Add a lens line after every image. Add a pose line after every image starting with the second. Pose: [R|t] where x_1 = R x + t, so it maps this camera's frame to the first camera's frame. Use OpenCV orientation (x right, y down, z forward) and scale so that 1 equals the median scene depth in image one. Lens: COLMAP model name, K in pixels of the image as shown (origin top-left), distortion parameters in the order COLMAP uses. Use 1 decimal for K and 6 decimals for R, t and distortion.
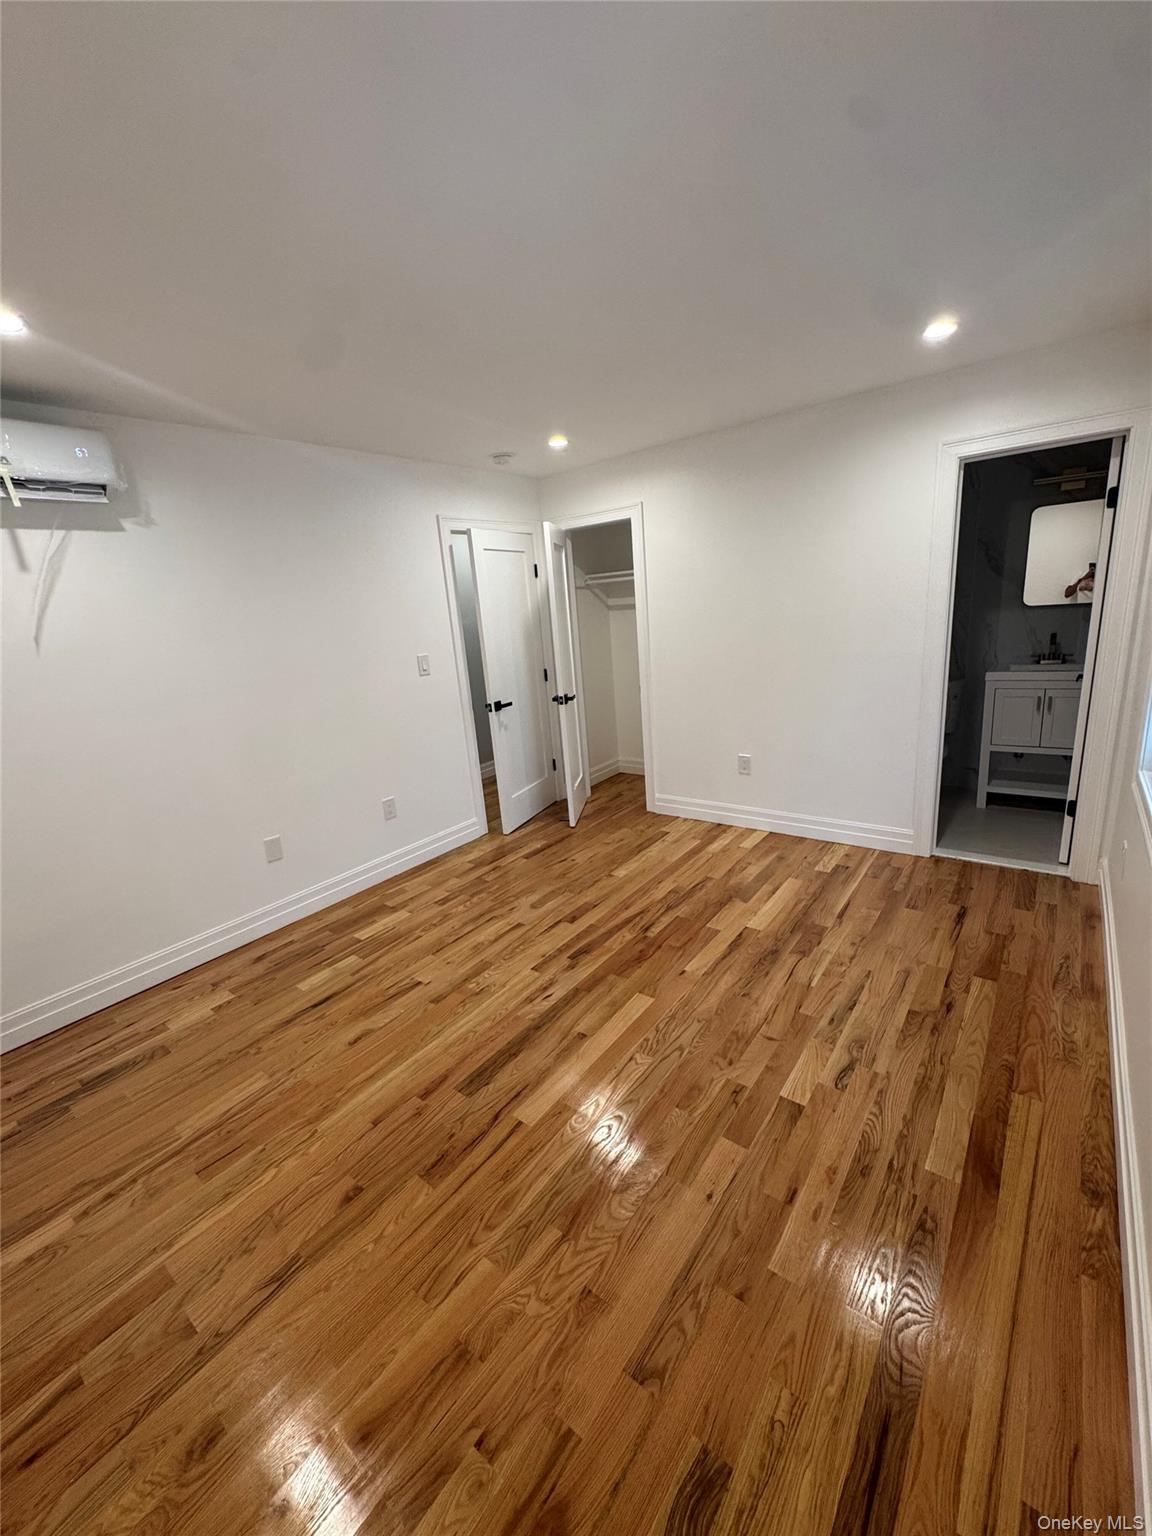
lens RADIAL K [[613.4, 0, 575.2], [0, 613.4, 766.6], [0, 0, 1]] dist [0.000780, -0.000157]
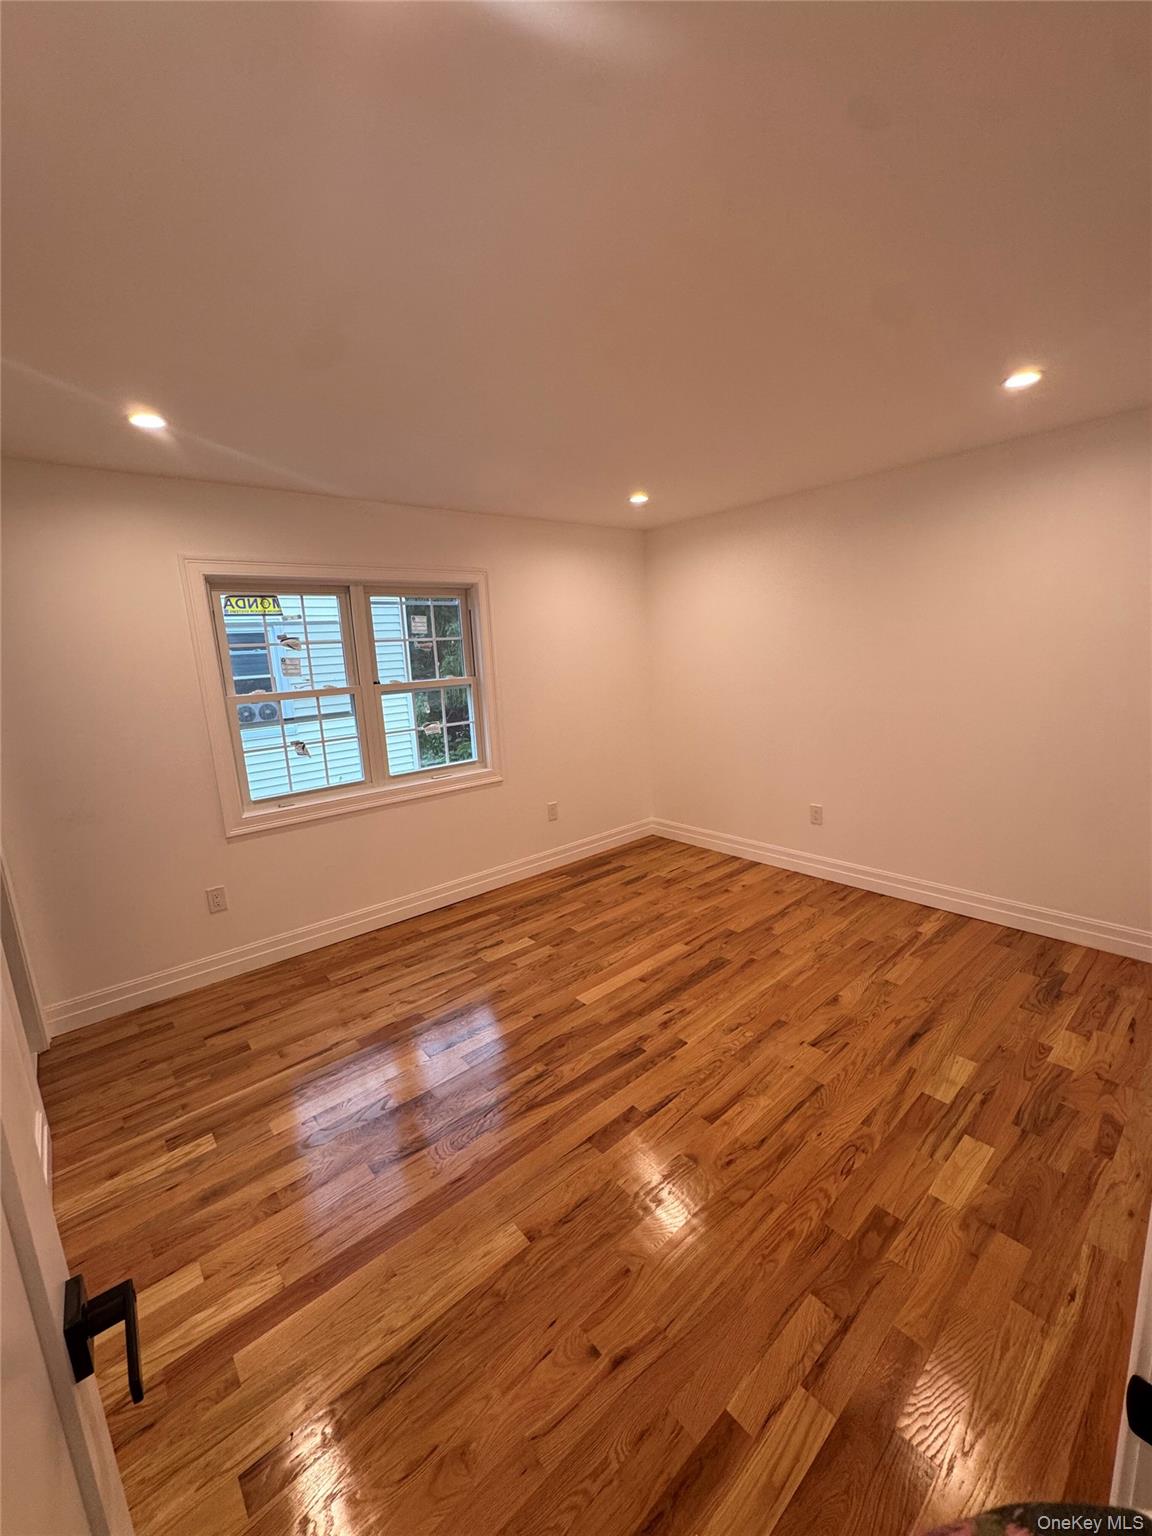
lens RADIAL K [[613.4, 0, 575.6], [0, 613.4, 767.1], [0, 0, 1]] dist [0.000780, -0.000157]
pose [[-0.971883, 0.090116, 0.217539, -0.148238], [0.175779, 0.892380, 0.415644, -0.446688], [-0.156671, 0.442196, -0.883129, 1.667783]]
